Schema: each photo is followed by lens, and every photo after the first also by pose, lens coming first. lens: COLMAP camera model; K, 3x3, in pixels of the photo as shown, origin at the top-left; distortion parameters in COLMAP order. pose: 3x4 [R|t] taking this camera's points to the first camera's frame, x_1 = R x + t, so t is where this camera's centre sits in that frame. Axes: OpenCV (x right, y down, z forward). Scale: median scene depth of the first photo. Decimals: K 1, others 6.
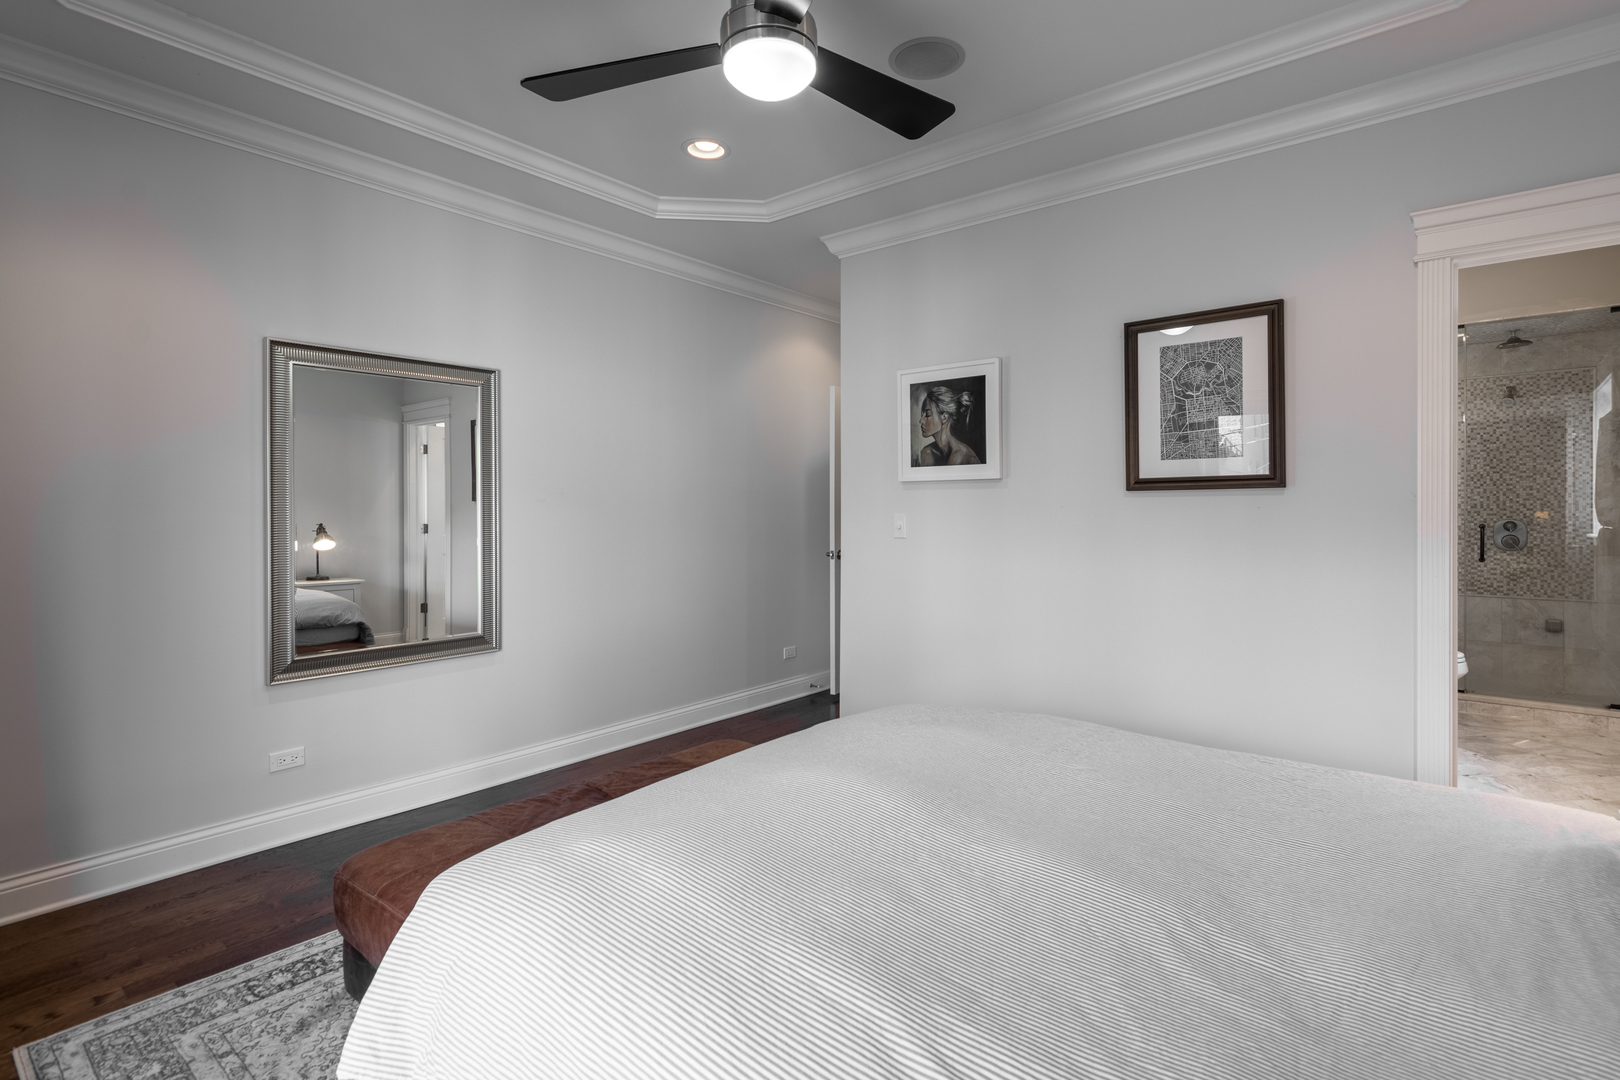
lens RADIAL K [[786.3, 0, 827.1], [0, 786.3, 509.5], [0, 0, 1]] dist [-0.000458, 0.001347]
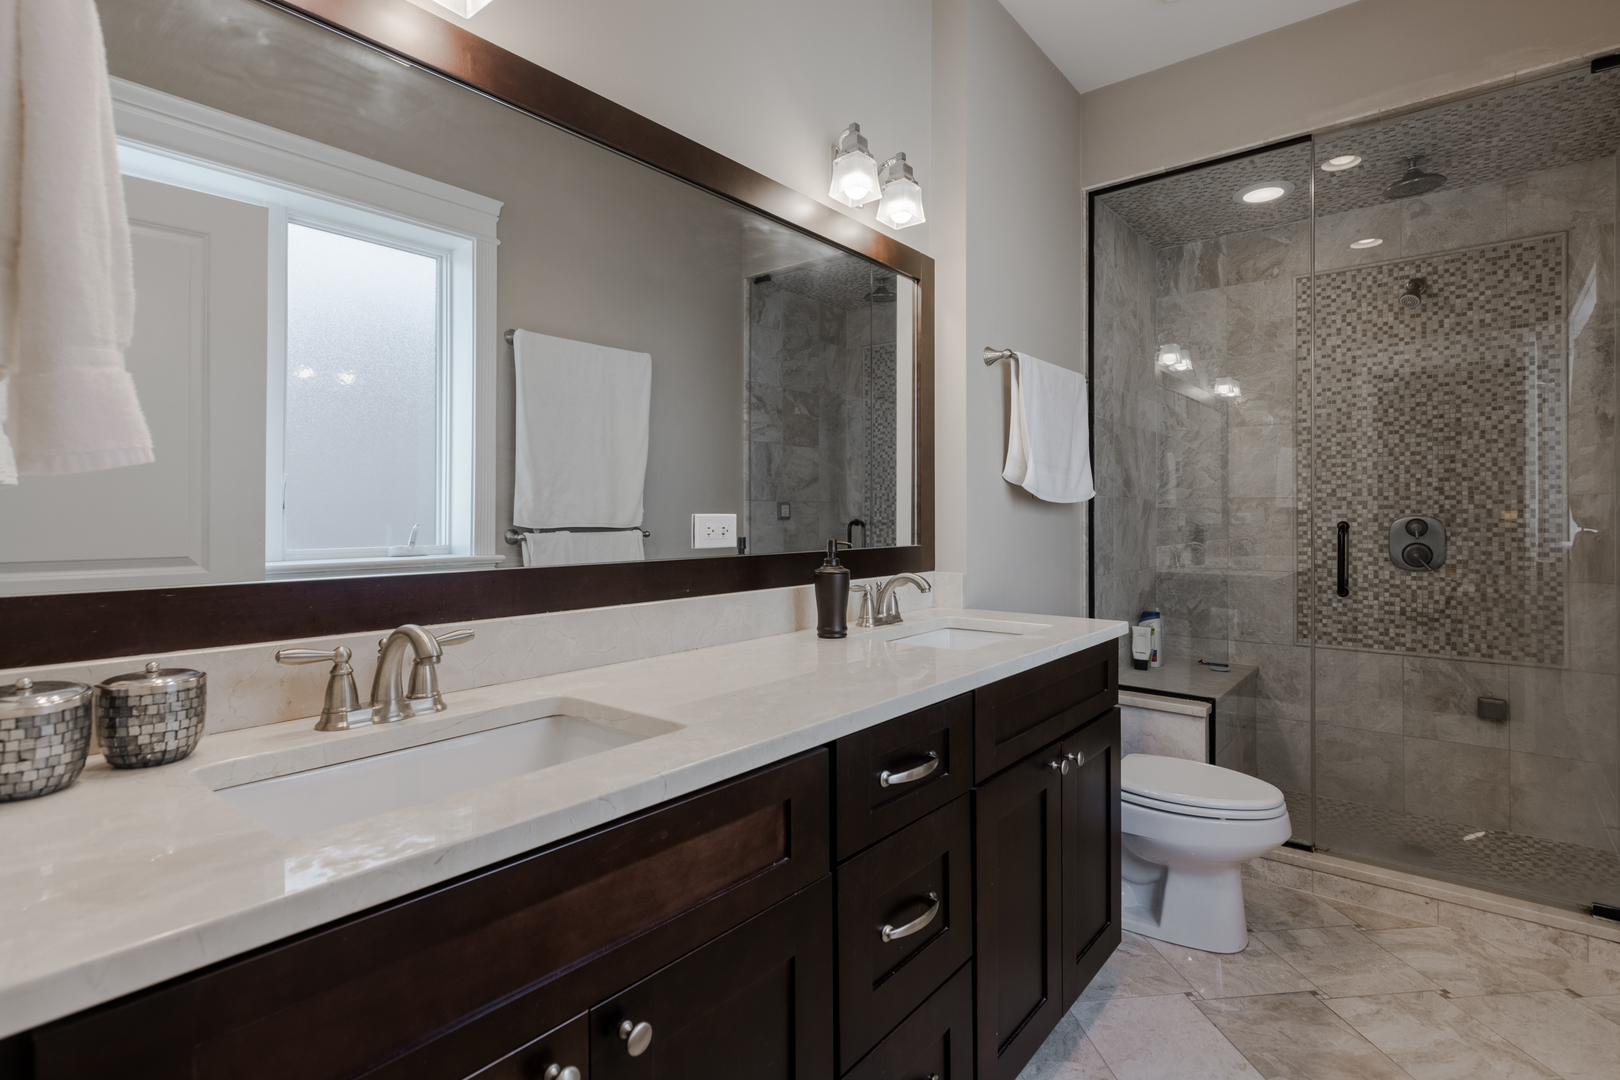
lens RADIAL K [[786.3, 0, 827.1], [0, 786.3, 509.5], [0, 0, 1]] dist [-0.000458, 0.001347]
pose [[0.999973, 0.004096, 0.006154, 0.453633], [-0.004051, 0.999966, -0.007228, 0.014365], [-0.006183, 0.007203, 0.999955, 0.451190]]
